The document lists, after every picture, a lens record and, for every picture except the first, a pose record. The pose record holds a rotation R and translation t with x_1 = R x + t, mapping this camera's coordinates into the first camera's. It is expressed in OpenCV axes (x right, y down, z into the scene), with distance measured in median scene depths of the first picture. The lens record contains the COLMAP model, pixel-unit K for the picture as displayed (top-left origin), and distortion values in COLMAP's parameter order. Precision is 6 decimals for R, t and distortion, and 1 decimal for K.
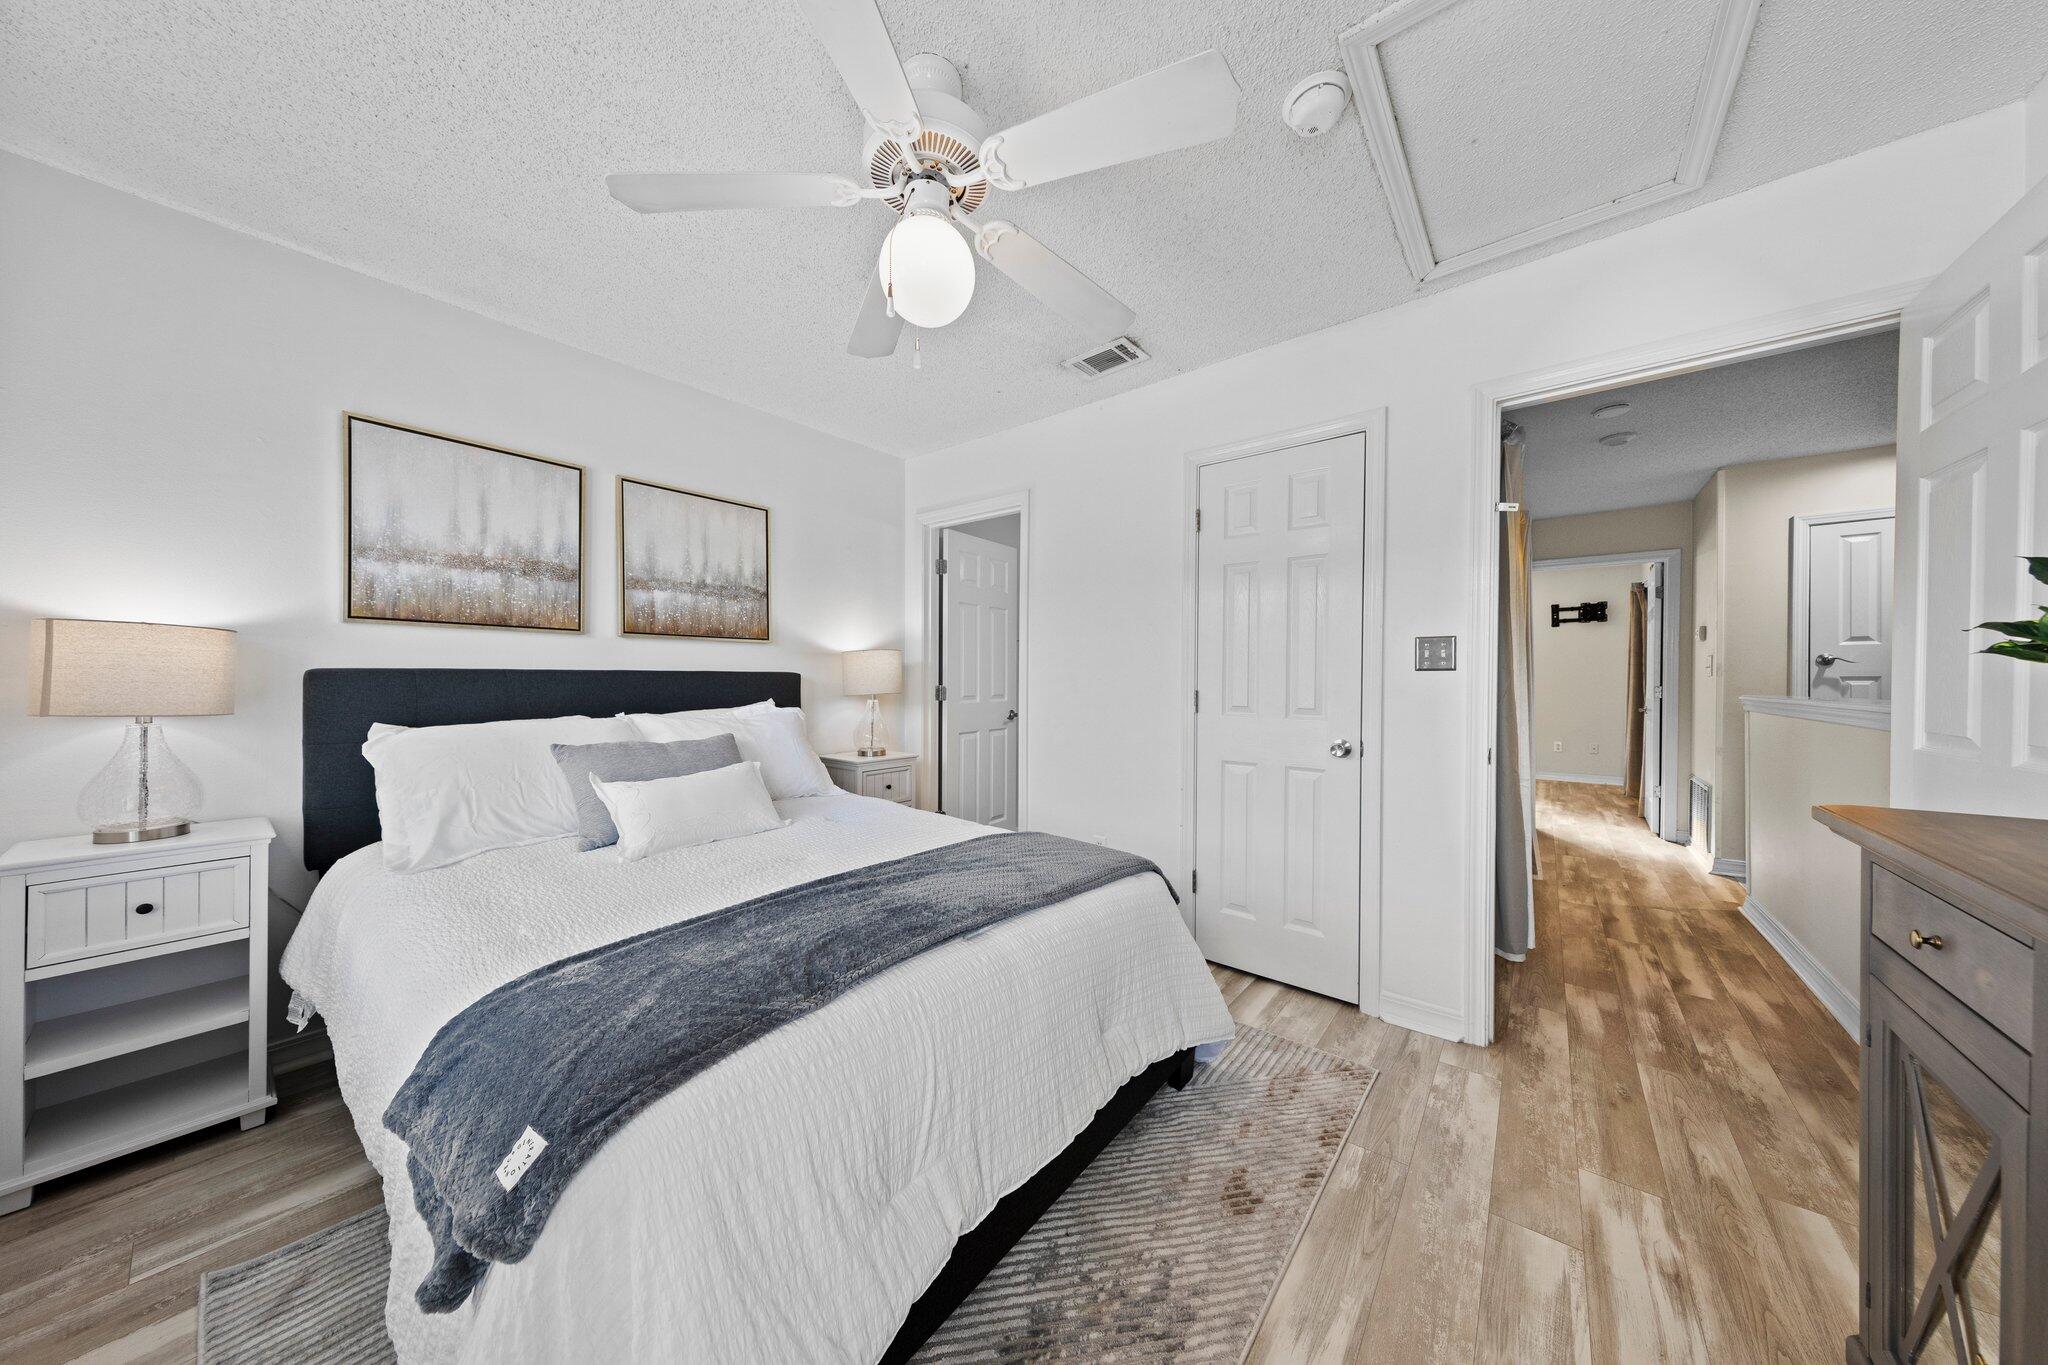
lens RADIAL K [[643.7, 0, 1021.5], [0, 643.7, 669.0], [0, 0, 1]] dist [0.004243, 0.000020]
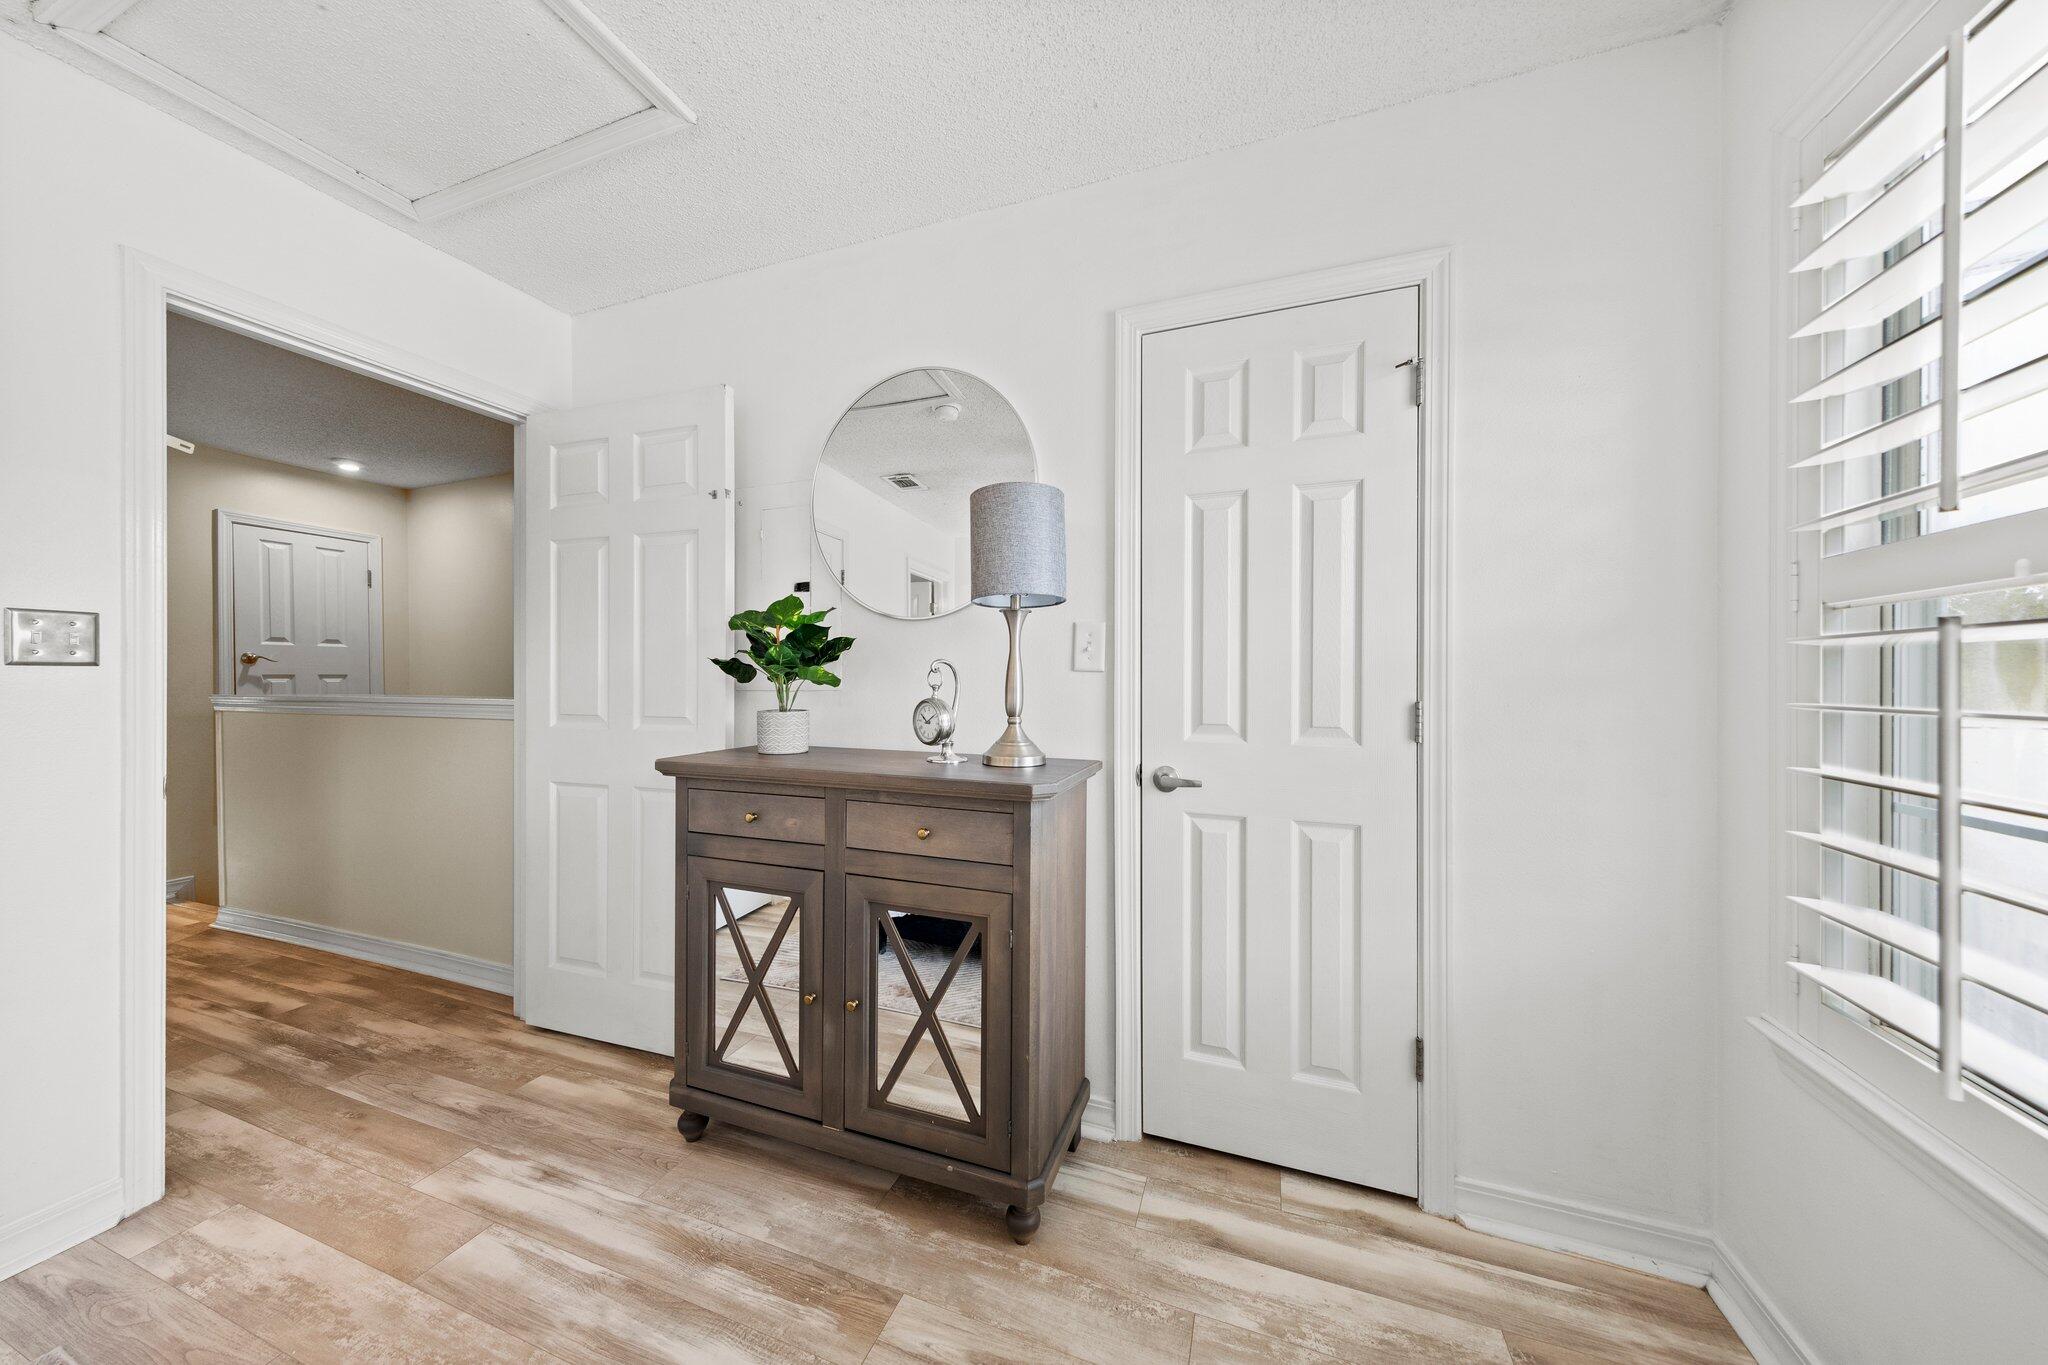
lens RADIAL K [[672.6, 0, 1015.7], [0, 672.6, 679.2], [0, 0, 1]] dist [0.005392, -0.000451]
pose [[-0.290591, -0.007960, 0.956814, -0.306101], [-0.011652, 0.999921, 0.004780, -0.002074], [-0.956776, -0.009760, -0.290661, 0.368009]]
